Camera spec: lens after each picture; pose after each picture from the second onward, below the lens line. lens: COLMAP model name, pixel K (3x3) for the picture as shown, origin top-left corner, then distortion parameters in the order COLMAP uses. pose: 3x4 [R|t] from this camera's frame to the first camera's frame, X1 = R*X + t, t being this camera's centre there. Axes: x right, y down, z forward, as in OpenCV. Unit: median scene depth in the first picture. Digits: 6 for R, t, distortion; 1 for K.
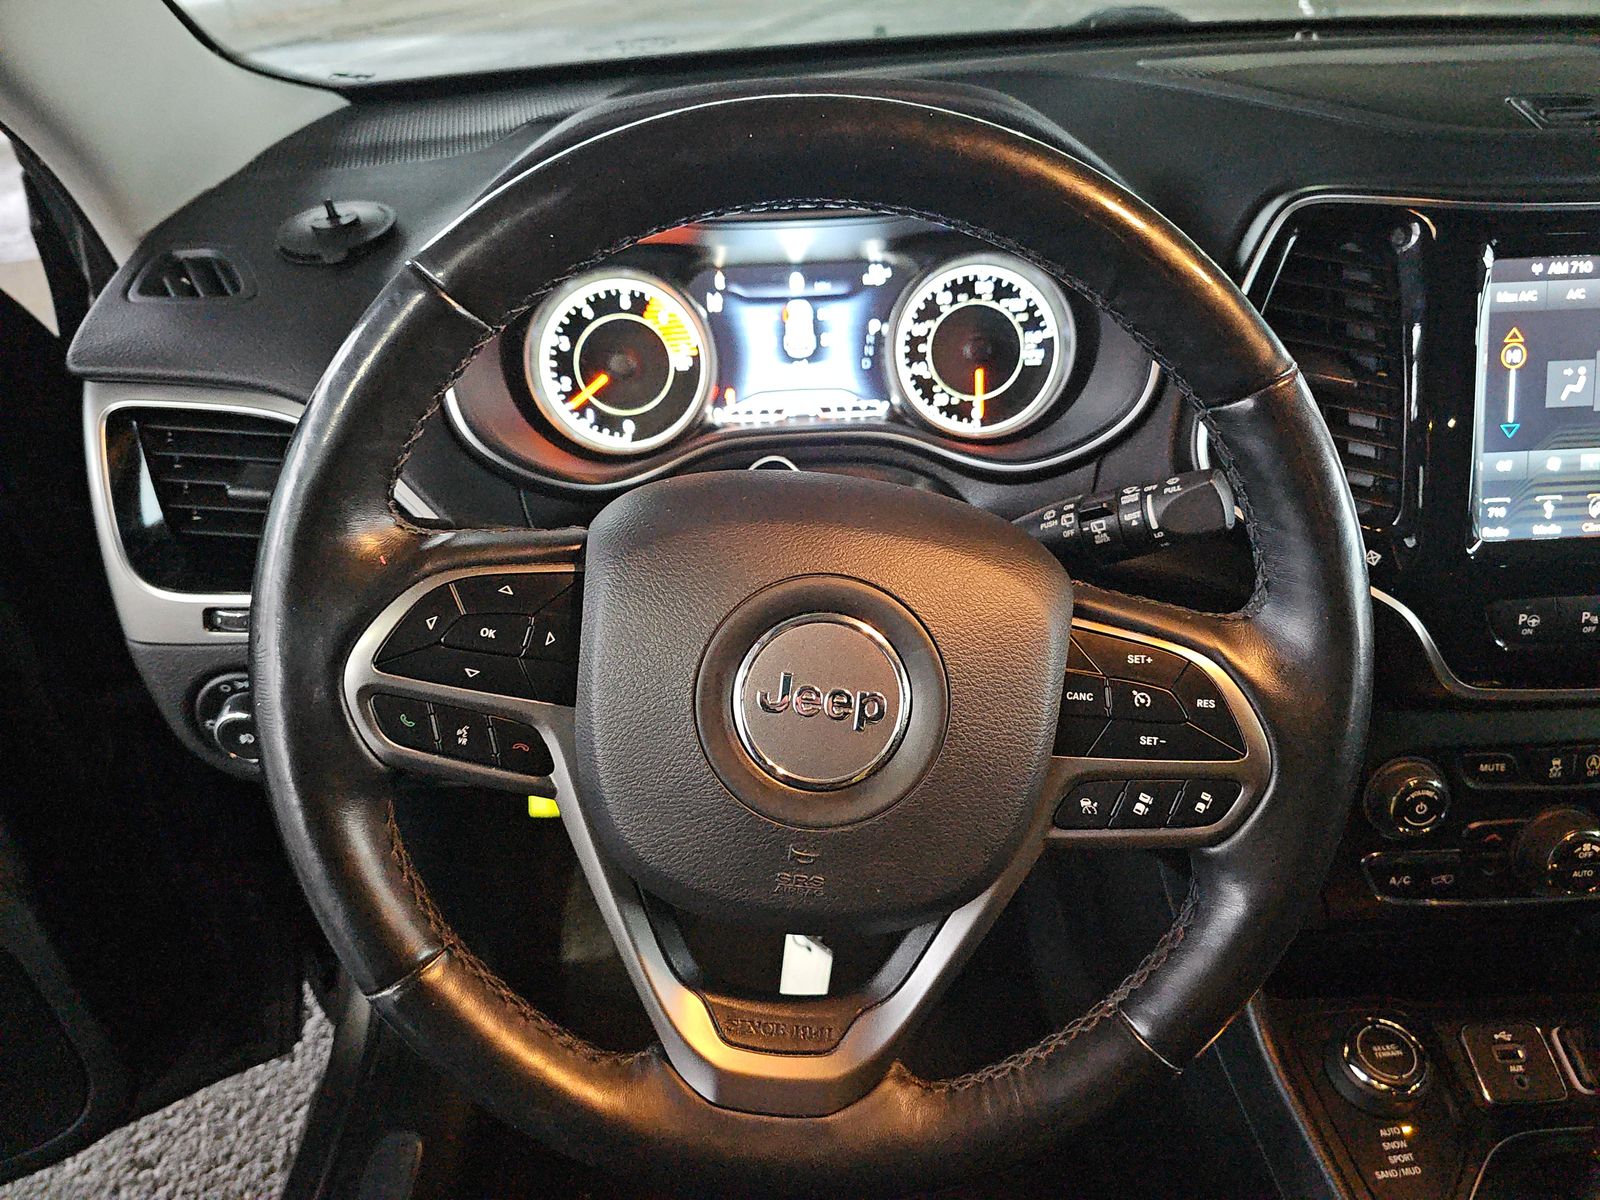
lens RADIAL K [[1084.0, 0, 832.8], [0, 1084.0, 568.6], [0, 0, 1]] dist [-0.000405, -0.020780]
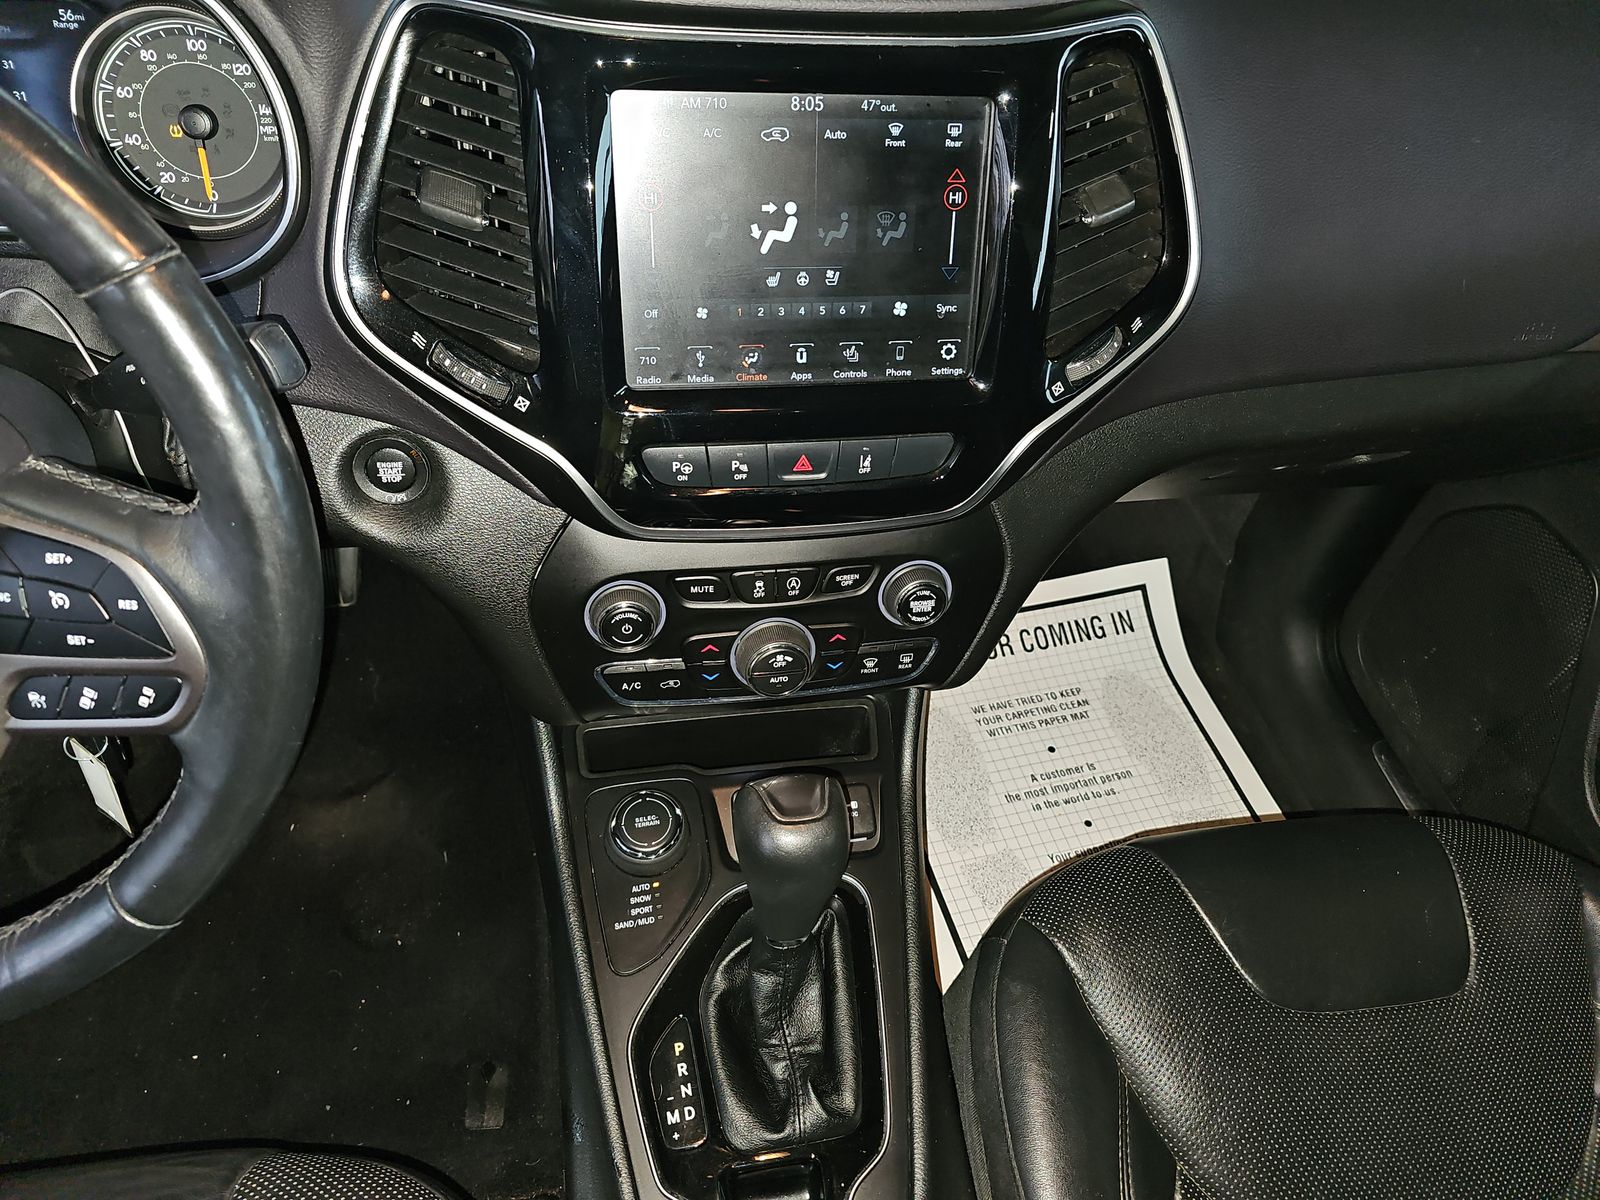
lens RADIAL K [[1084.0, 0, 832.8], [0, 1084.0, 568.6], [0, 0, 1]] dist [-0.000405, -0.020780]
pose [[0.975517, -0.016009, 0.219342, 0.509870], [-0.046028, 0.960397, 0.274806, -0.138209], [-0.215055, -0.278174, 0.936147, -0.027142]]
